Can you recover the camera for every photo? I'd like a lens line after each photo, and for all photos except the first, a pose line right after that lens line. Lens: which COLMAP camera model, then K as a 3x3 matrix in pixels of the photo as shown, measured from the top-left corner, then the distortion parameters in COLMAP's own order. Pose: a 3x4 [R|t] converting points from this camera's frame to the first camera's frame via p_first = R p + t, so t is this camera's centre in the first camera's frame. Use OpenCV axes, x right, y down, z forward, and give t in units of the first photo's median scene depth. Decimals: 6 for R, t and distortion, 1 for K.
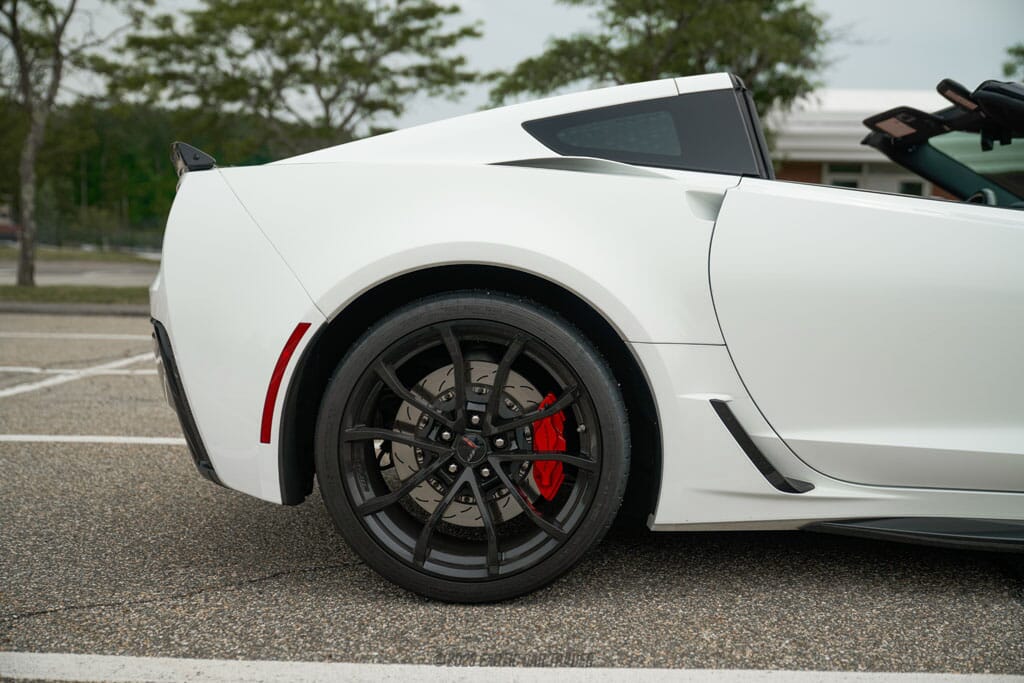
lens RADIAL K [[1325.7, 0, 512.7], [0, 1325.7, 345.2], [0, 0, 1]] dist [-0.024445, 0.000000]
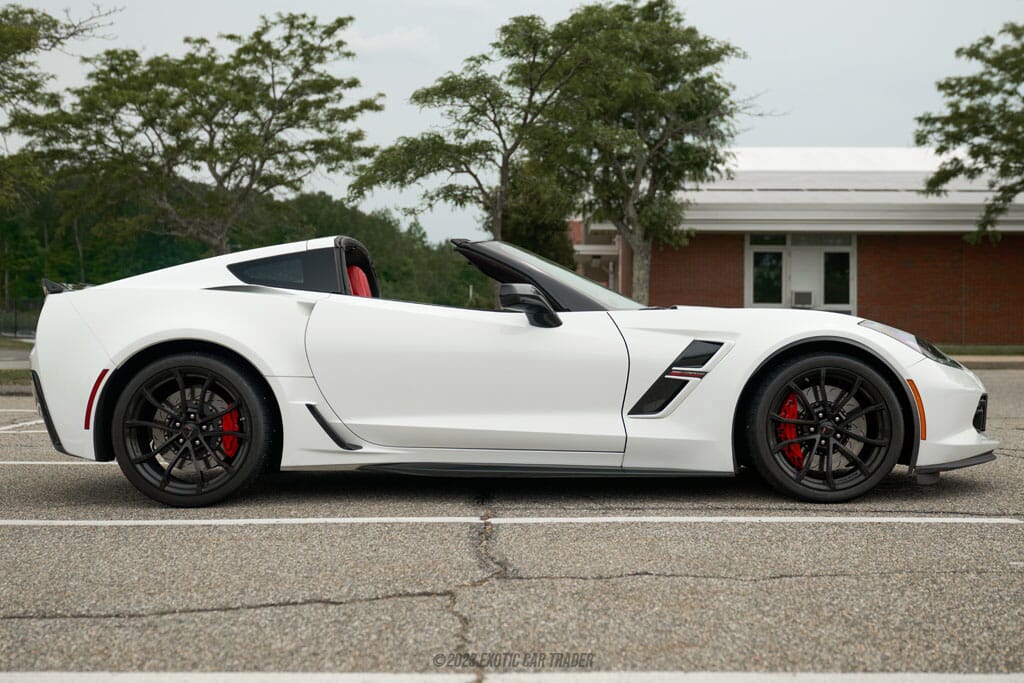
lens RADIAL K [[1532.9, 0, 510.1], [0, 1532.9, 334.2], [0, 0, 1]] dist [-0.025747, 0.000000]
pose [[0.999323, -0.014276, 0.033914, 0.033349], [0.016555, 0.997555, -0.067898, 0.008600], [-0.032862, 0.068413, 0.997116, -0.118732]]
